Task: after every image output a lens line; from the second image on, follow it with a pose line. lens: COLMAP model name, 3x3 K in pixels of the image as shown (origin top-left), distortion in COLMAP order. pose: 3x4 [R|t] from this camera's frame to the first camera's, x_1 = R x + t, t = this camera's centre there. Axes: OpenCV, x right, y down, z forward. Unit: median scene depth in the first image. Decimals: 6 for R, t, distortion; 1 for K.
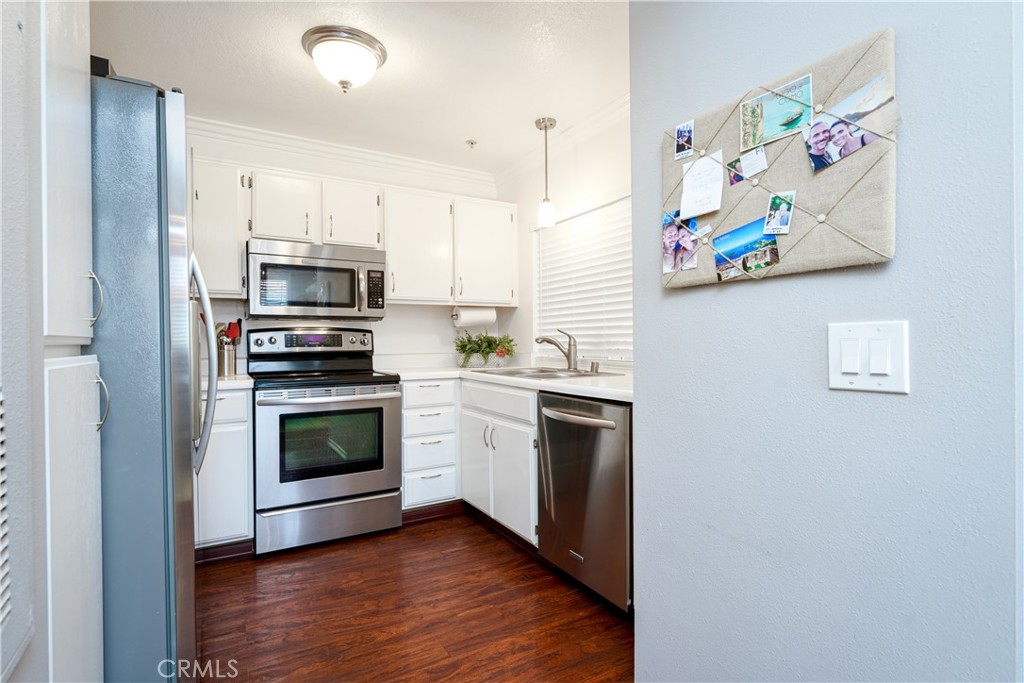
lens RADIAL K [[502.2, 0, 511.3], [0, 502.2, 341.7], [0, 0, 1]] dist [-0.000138, 0.000055]
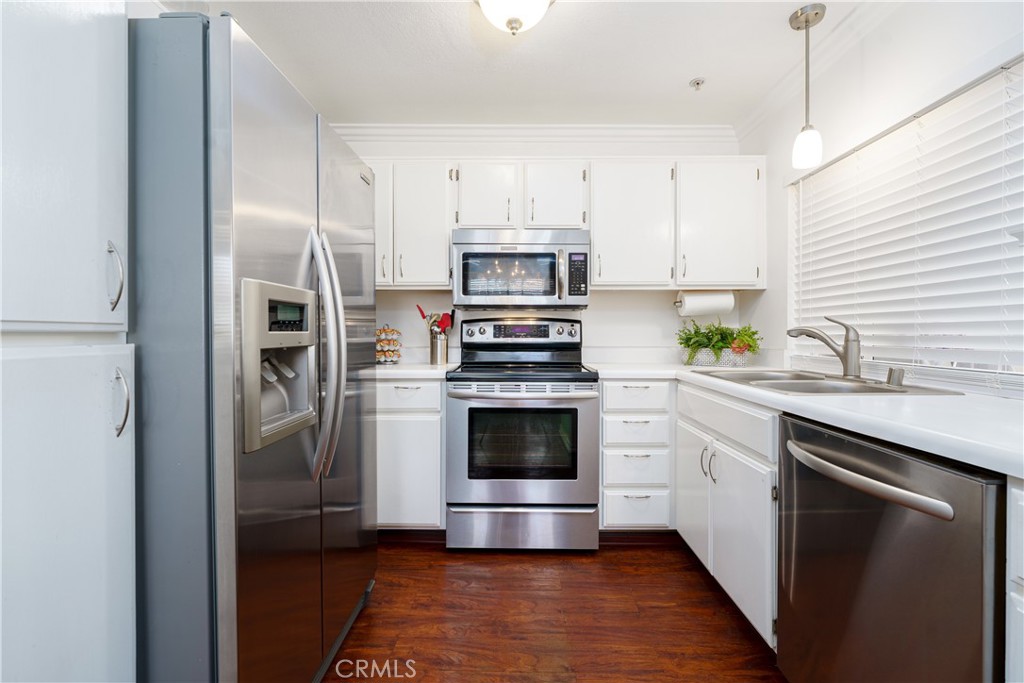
lens RADIAL K [[445.2, 0, 512.7], [0, 445.2, 335.4], [0, 0, 1]] dist [-0.006577, 0.000064]
pose [[0.856028, 0.011401, -0.516803, 0.041847], [-0.008666, 0.999933, 0.007704, -0.000557], [0.516857, -0.002116, 0.856069, 0.273897]]
